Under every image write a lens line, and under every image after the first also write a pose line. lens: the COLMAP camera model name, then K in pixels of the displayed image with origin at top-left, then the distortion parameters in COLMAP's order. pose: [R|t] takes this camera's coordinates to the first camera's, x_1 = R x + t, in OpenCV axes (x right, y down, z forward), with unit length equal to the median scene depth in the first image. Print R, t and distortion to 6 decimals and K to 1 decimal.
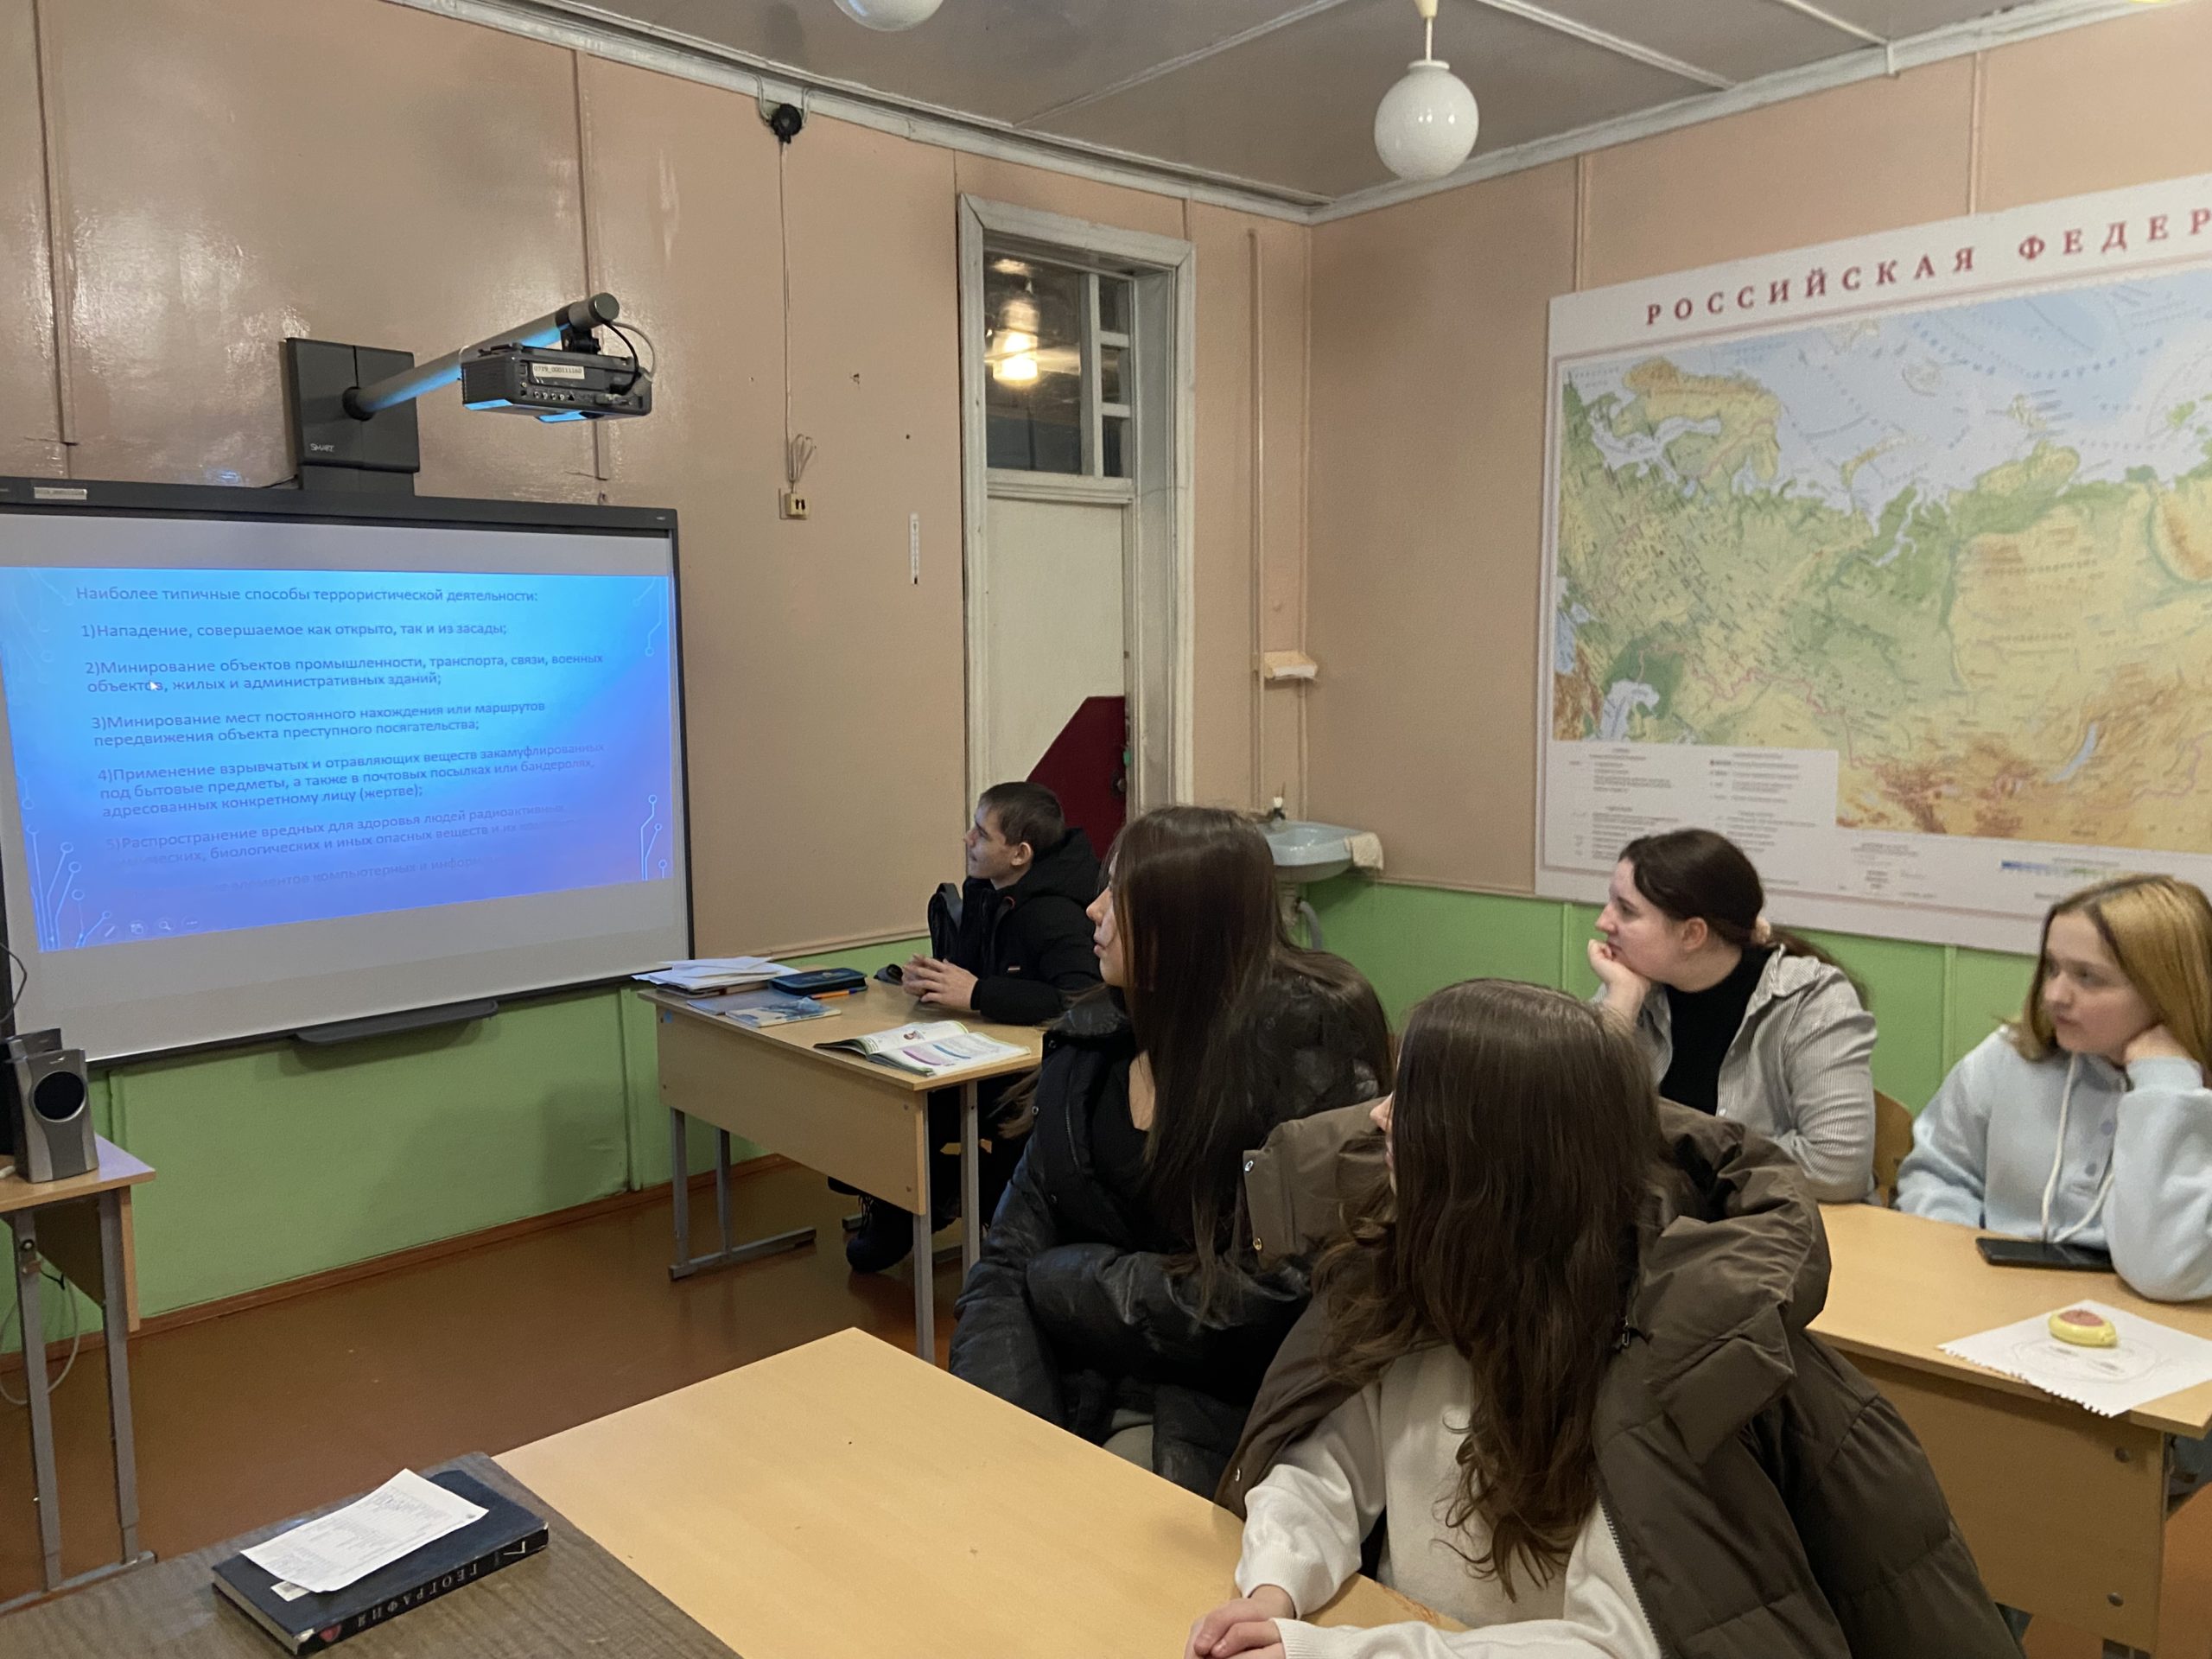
lens RADIAL K [[1657.3, 0, 1103.4], [0, 1657.3, 814.1], [0, 0, 1]] dist [0.127783, -0.156322]
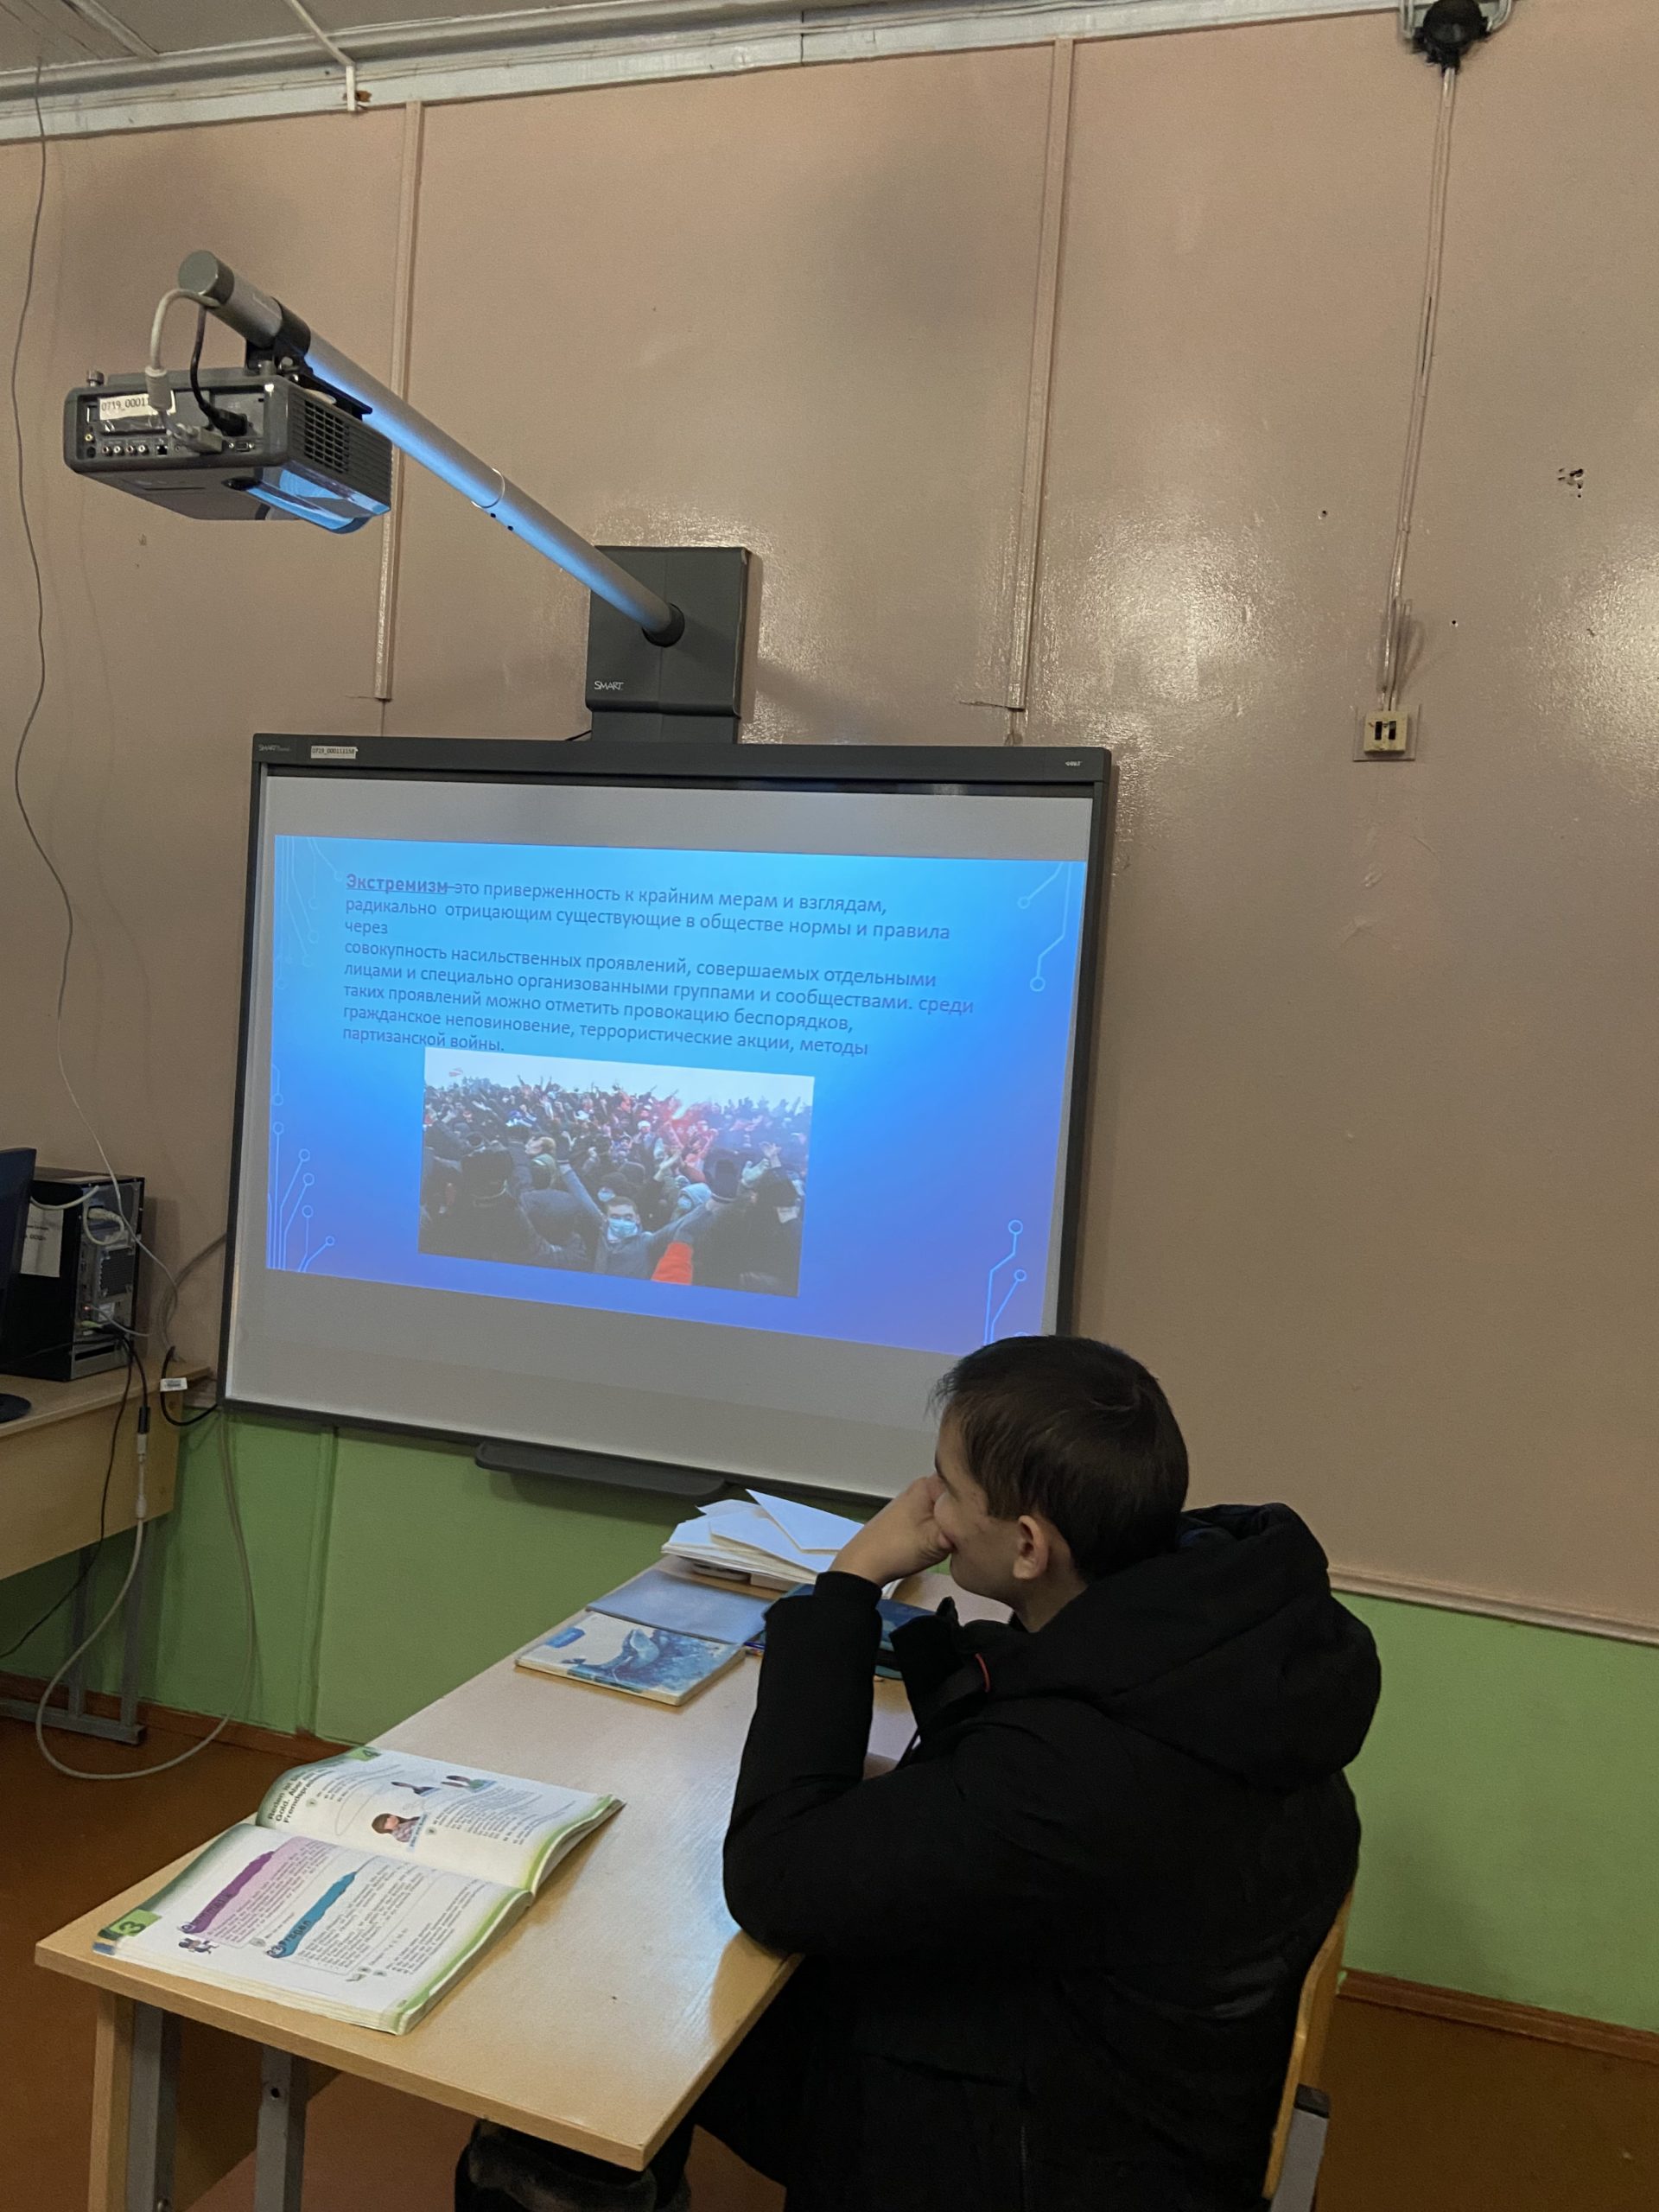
lens RADIAL K [[1657.3, 0, 819.0], [0, 1657.3, 1056.0], [0, 0, 1]] dist [0.127783, -0.156322]
pose [[0.490823, 0.064840, -0.868843, 0.195315], [-0.165586, 0.985993, -0.019960, -0.042464], [0.855379, 0.153665, 0.494685, 0.584586]]
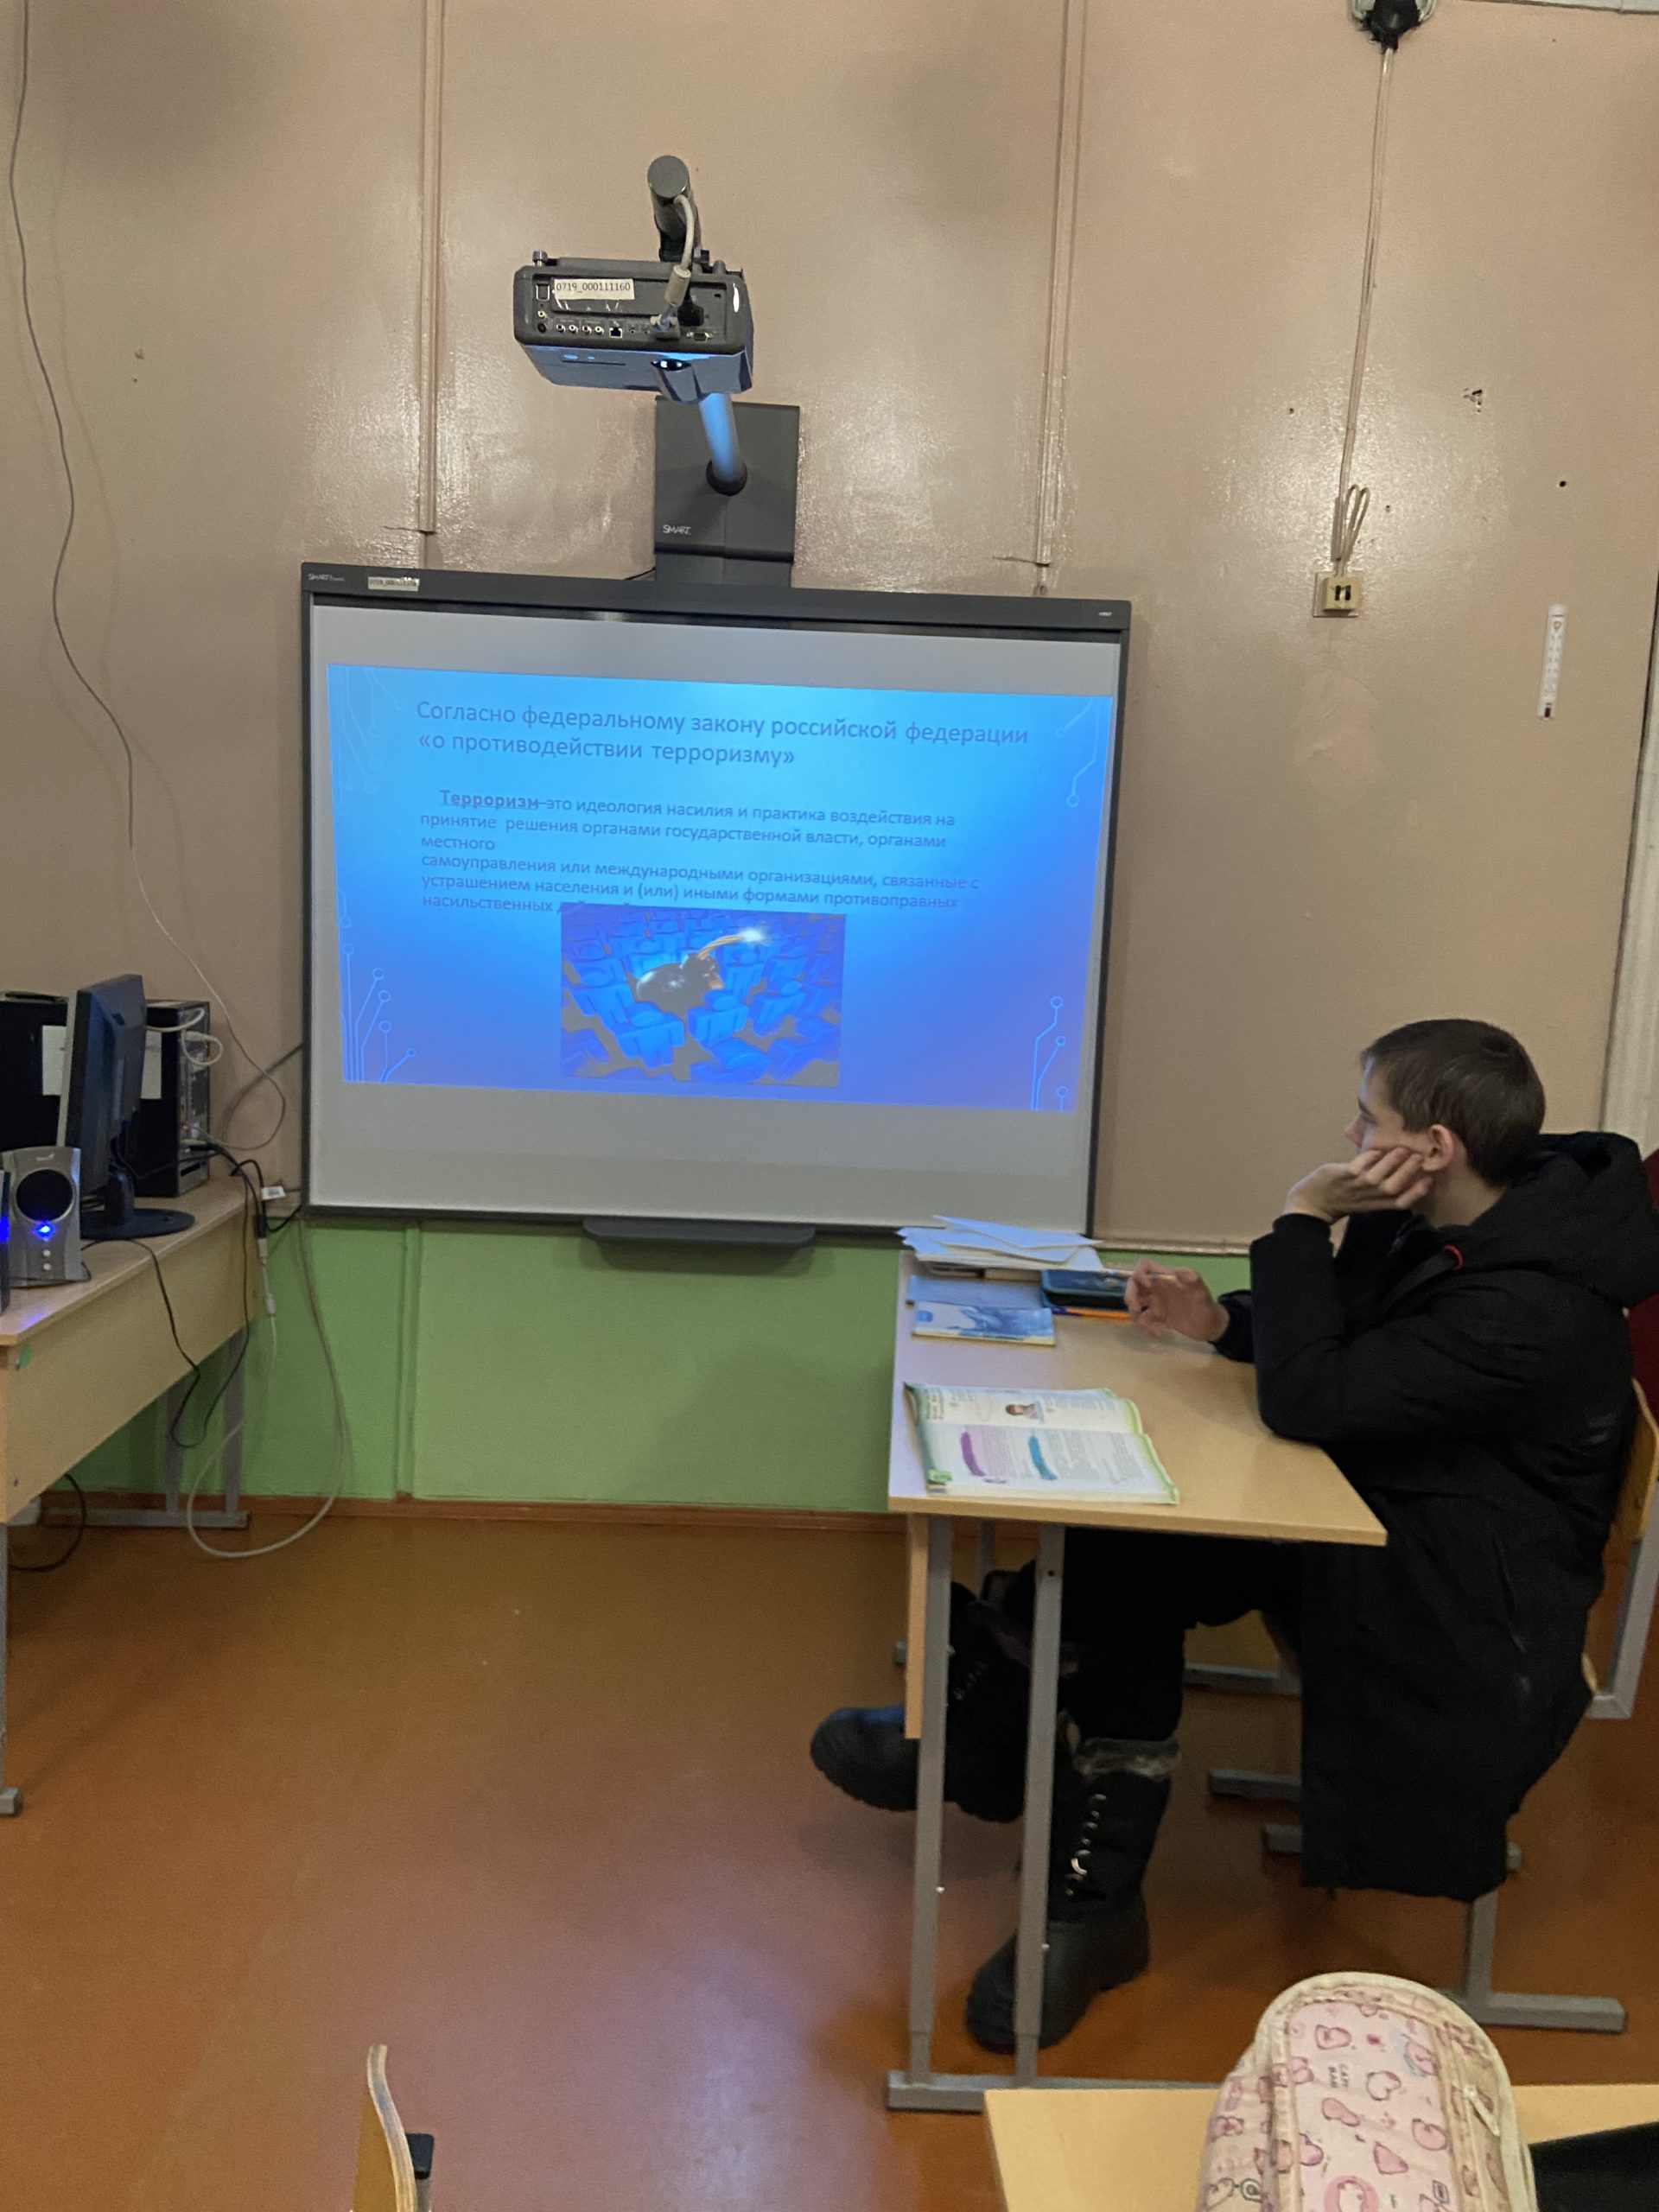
lens RADIAL K [[1657.3, 0, 845.7], [0, 1657.3, 1053.3], [0, 0, 1]] dist [0.127783, -0.156322]
pose [[0.738003, 0.113439, -0.665194, 0.140107], [-0.122574, 0.991905, 0.033165, 0.000707], [0.663572, 0.057060, 0.745934, 0.362477]]
